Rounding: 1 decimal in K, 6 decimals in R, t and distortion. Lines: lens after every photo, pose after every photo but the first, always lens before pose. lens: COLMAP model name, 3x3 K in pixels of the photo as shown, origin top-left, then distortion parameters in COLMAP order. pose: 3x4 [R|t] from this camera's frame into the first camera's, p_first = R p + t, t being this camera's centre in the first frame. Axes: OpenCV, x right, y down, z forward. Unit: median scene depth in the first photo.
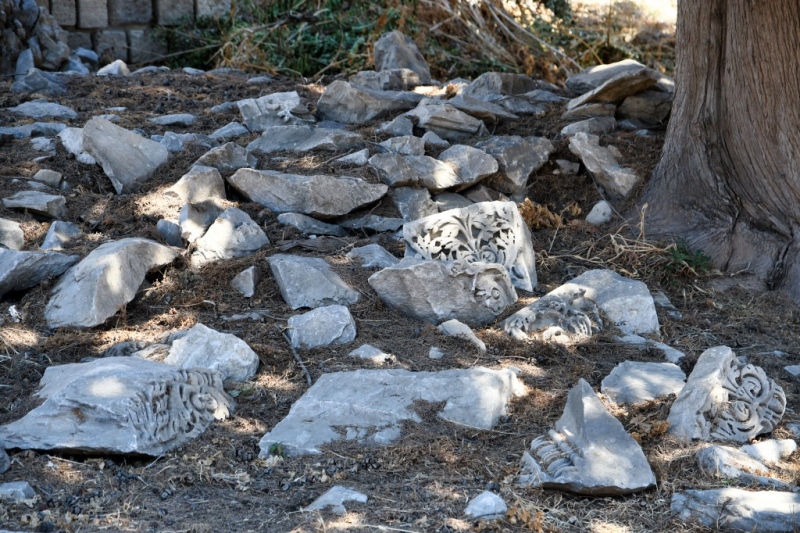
lens RADIAL K [[2300.6, 0, 399.8], [0, 2300.6, 266.2], [0, 0, 1]] dist [0.508375, 0.000000]
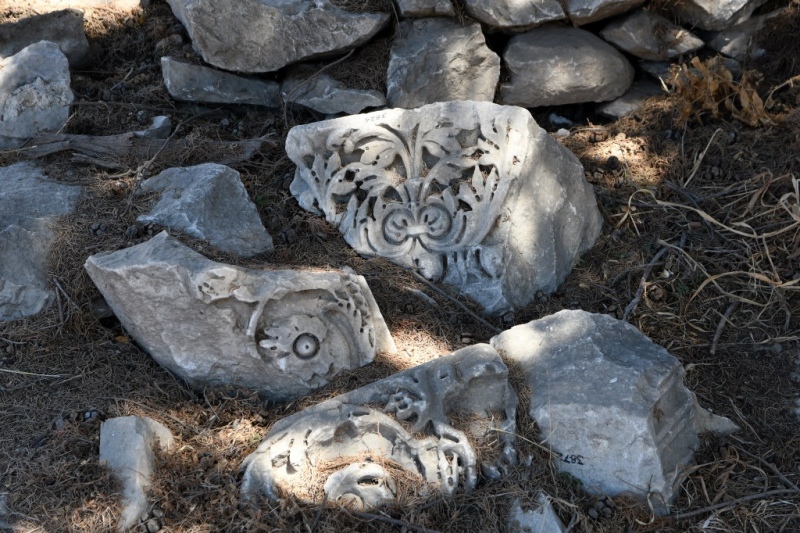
lens RADIAL K [[1811.6, 0, 400.3], [0, 1811.6, 266.9], [0, 0, 1]] dist [0.320237, 0.000000]
pose [[0.845018, 0.197433, -0.496955, 0.224355], [-0.057648, 0.957563, 0.282401, -0.102283], [0.531621, -0.209986, 0.820540, 0.680155]]
